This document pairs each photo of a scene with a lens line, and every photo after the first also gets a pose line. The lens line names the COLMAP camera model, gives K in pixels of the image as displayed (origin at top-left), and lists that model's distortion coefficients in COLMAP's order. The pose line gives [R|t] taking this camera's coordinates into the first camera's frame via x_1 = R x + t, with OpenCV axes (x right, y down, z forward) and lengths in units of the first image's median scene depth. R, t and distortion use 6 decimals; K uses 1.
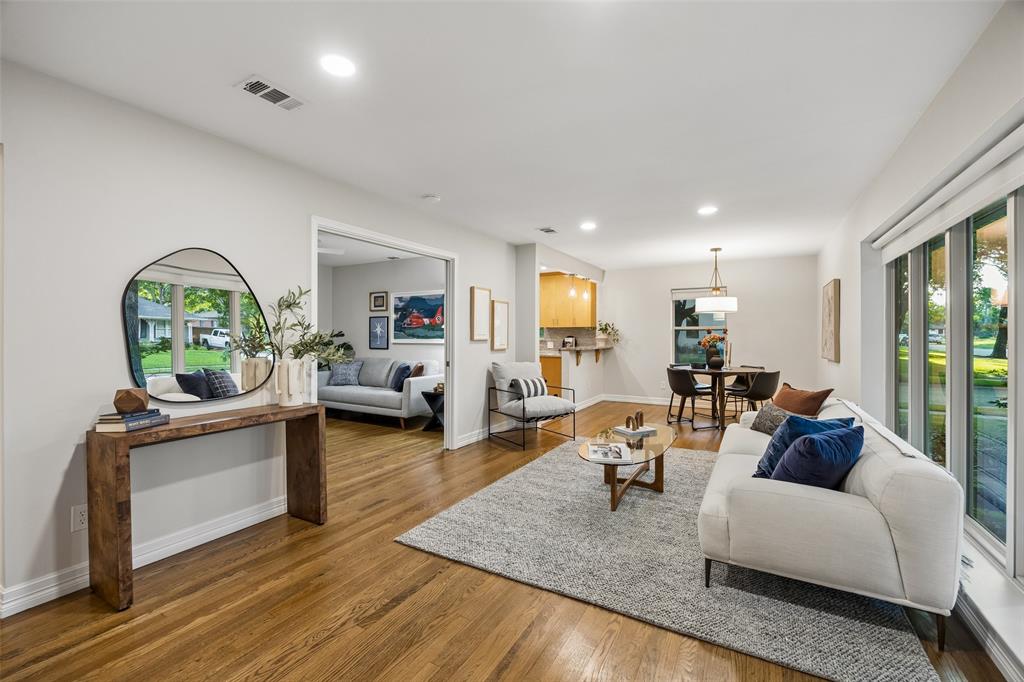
lens RADIAL K [[434.5, 0, 511.1], [0, 434.5, 337.1], [0, 0, 1]] dist [-0.002197, -0.000349]
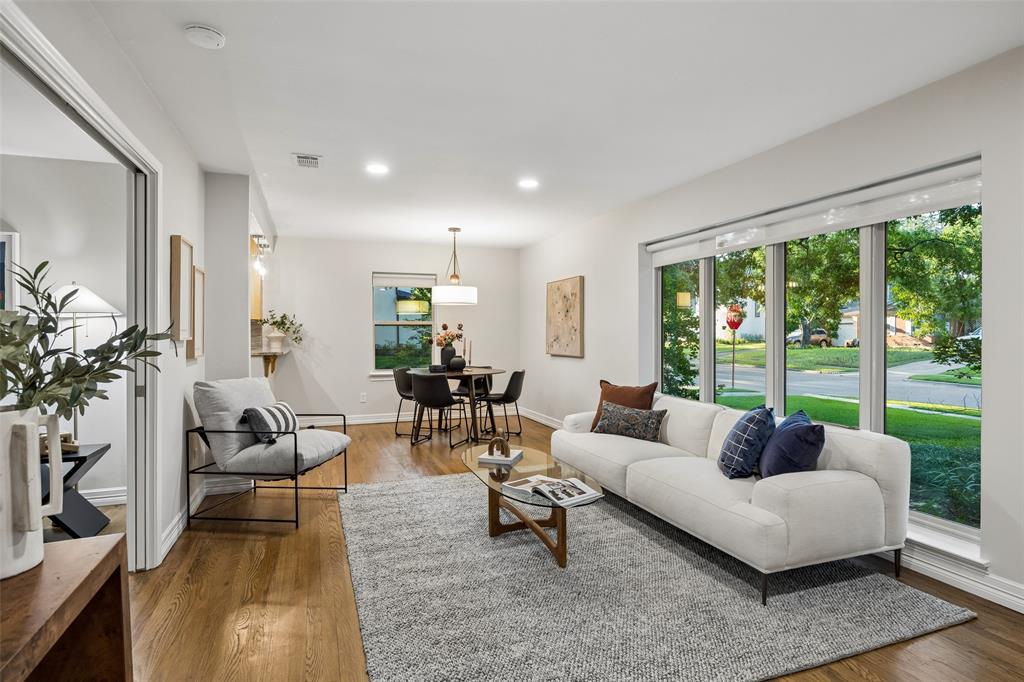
lens RADIAL K [[543.9, 0, 513.1], [0, 543.9, 338.3], [0, 0, 1]] dist [-0.000716, 0.000407]
pose [[0.640583, -0.009644, 0.767828, -0.315111], [0.006587, 0.999953, 0.007064, 0.002087], [-0.767861, 0.000533, 0.640617, 0.282246]]
